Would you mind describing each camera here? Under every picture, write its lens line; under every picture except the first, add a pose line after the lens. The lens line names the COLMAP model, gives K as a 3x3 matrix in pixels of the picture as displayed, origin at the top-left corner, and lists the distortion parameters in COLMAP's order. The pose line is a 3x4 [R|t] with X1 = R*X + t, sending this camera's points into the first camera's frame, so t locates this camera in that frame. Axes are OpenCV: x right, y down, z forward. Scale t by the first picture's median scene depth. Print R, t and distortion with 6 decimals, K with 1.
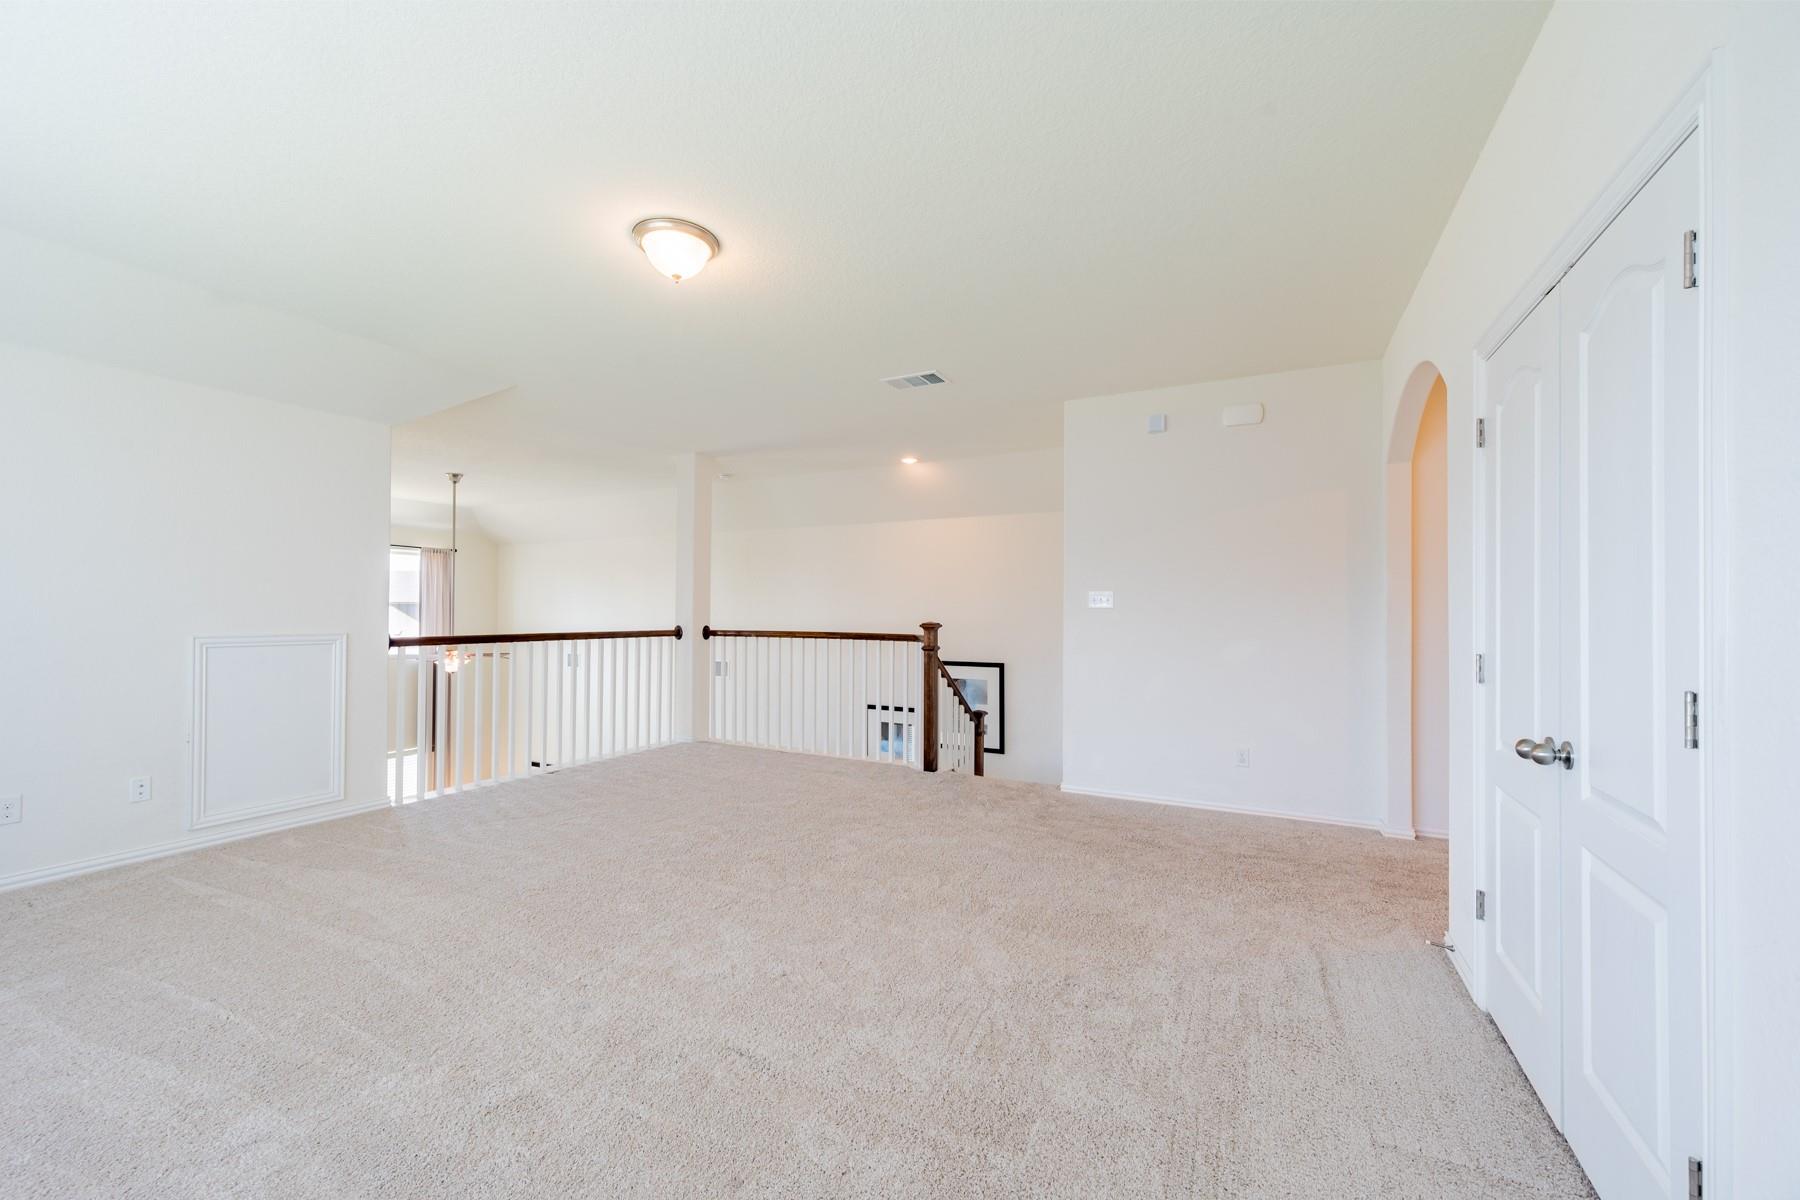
lens RADIAL K [[699.5, 0, 896.9], [0, 699.5, 604.4], [0, 0, 1]] dist [0.000928, 0.000688]
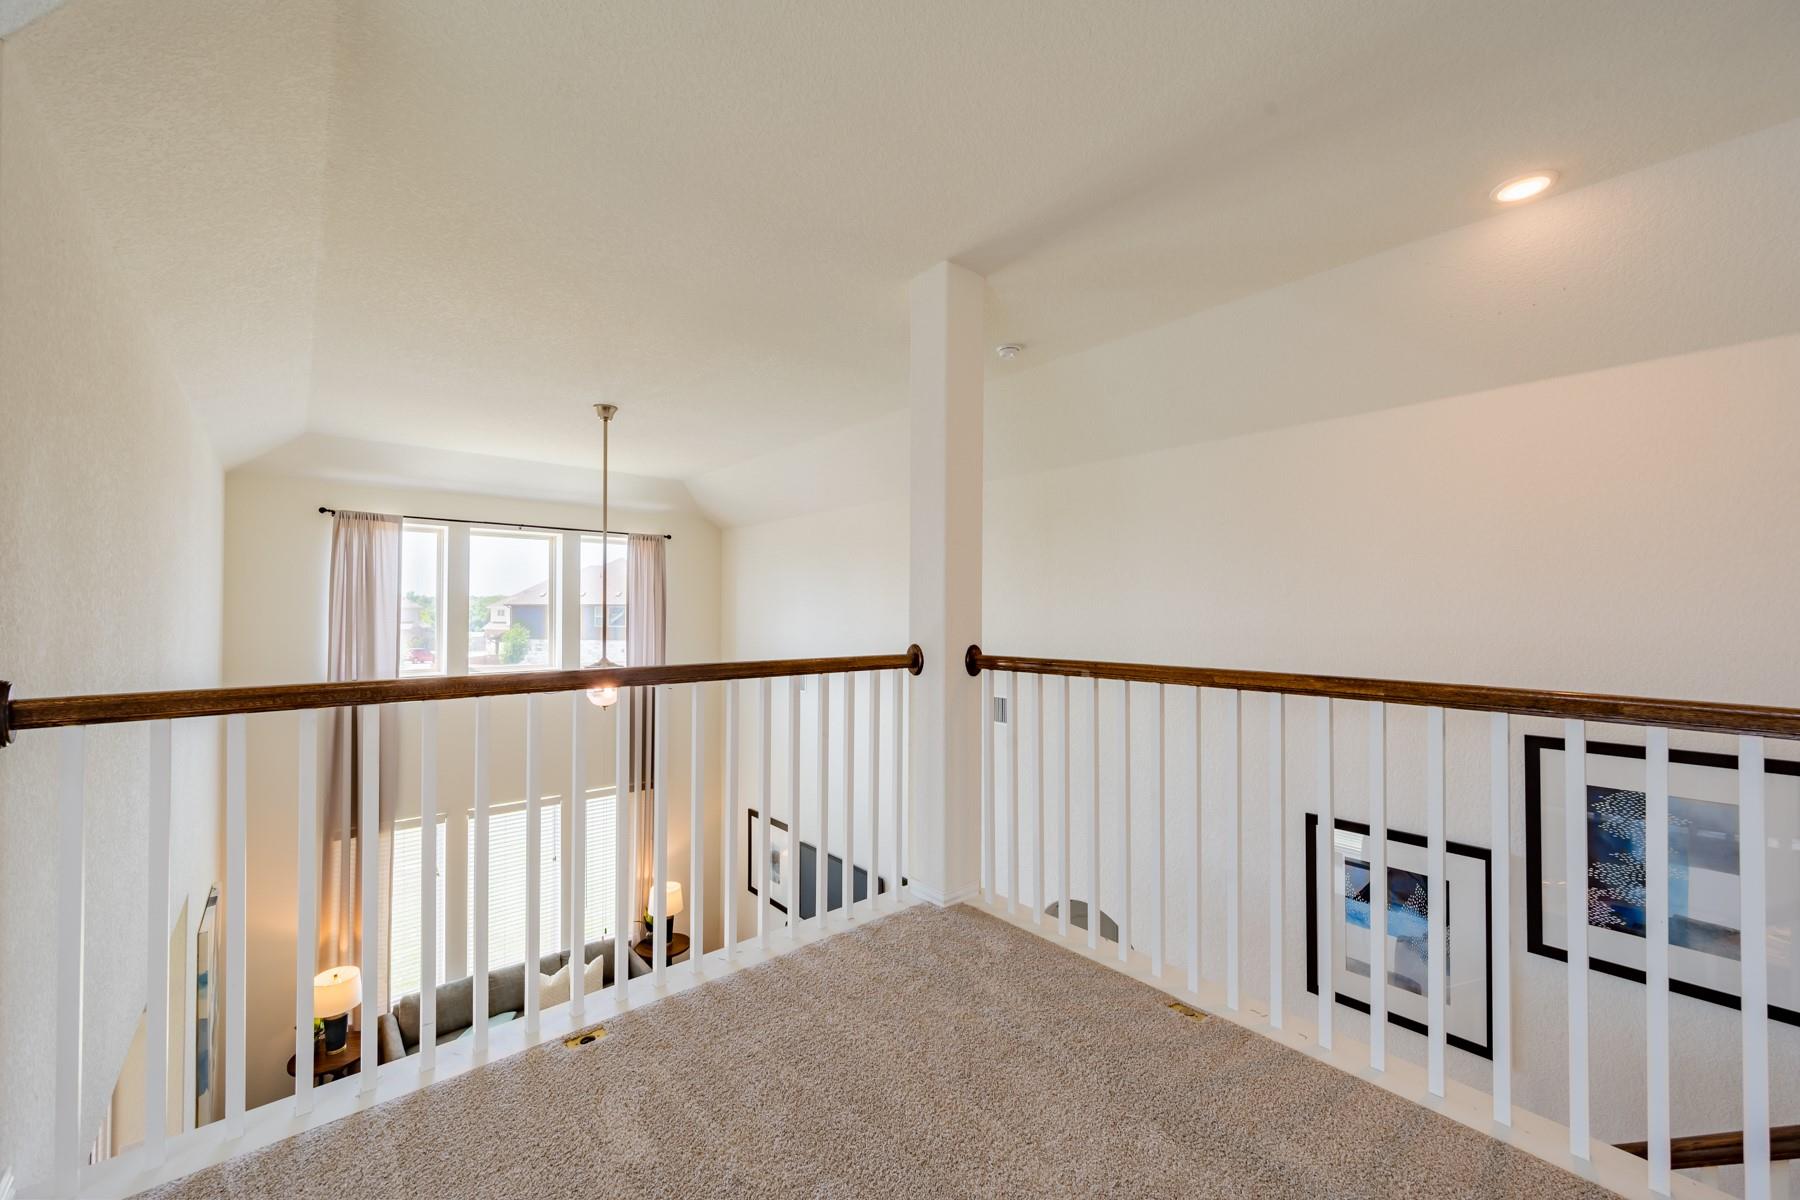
lens RADIAL K [[699.5, 0, 893.8], [0, 699.5, 605.0], [0, 0, 1]] dist [0.000928, 0.000688]
pose [[0.920620, -0.008474, -0.390368, -0.140831], [0.007989, 0.999964, -0.002865, 0.004786], [0.390379, -0.000481, 0.920654, 0.554278]]
